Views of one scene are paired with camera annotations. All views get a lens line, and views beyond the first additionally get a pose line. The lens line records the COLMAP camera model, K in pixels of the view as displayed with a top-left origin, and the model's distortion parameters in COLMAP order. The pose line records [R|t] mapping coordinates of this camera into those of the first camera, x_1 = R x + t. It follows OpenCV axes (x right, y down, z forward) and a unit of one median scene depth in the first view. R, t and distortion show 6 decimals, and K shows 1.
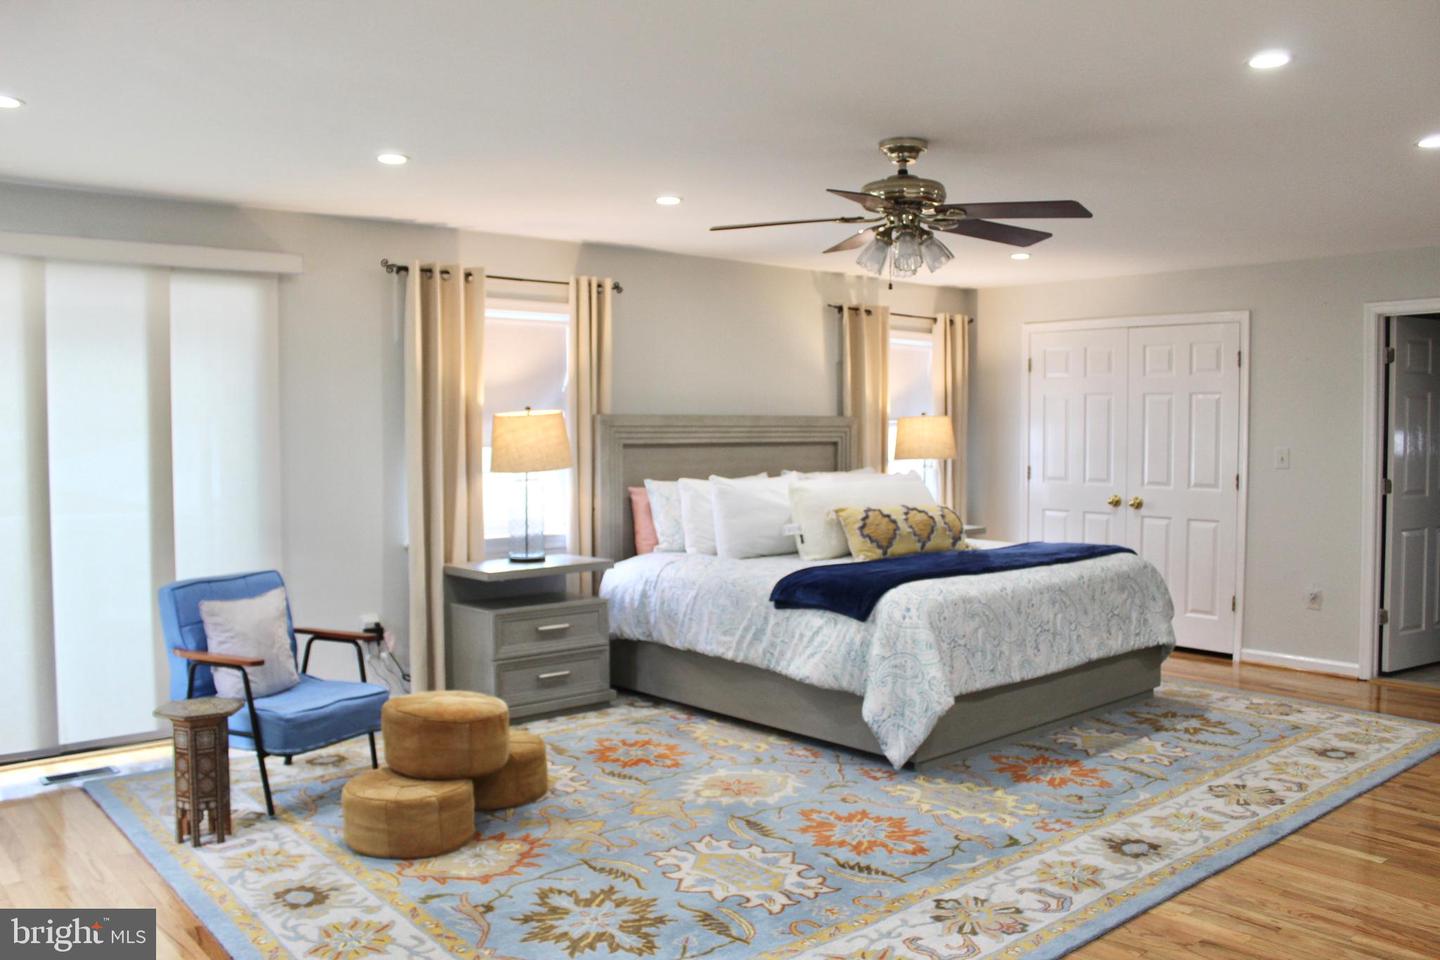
lens RADIAL K [[1204.3, 0, 718.0], [0, 1204.3, 482.5], [0, 0, 1]] dist [-0.126148, 0.026093]
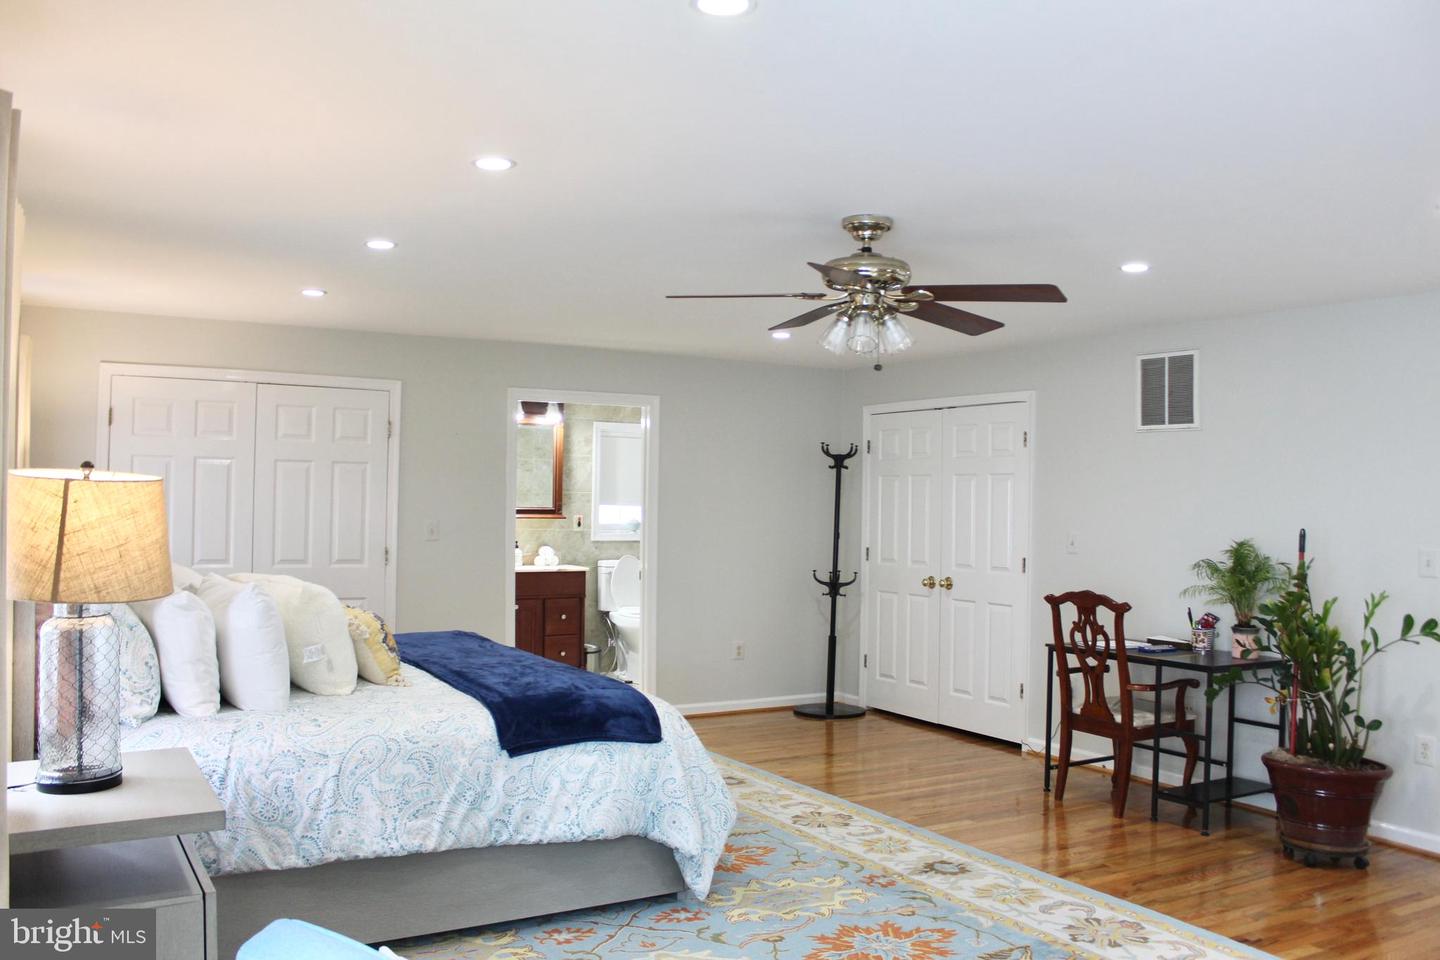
lens RADIAL K [[1204.3, 0, 717.8], [0, 1204.3, 480.6], [0, 0, 1]] dist [-0.126148, 0.026093]
pose [[0.181598, 0.017841, 0.983211, -0.751937], [0.032289, 0.999188, -0.024095, -0.047442], [-0.982843, 0.036122, 0.180875, 0.875694]]
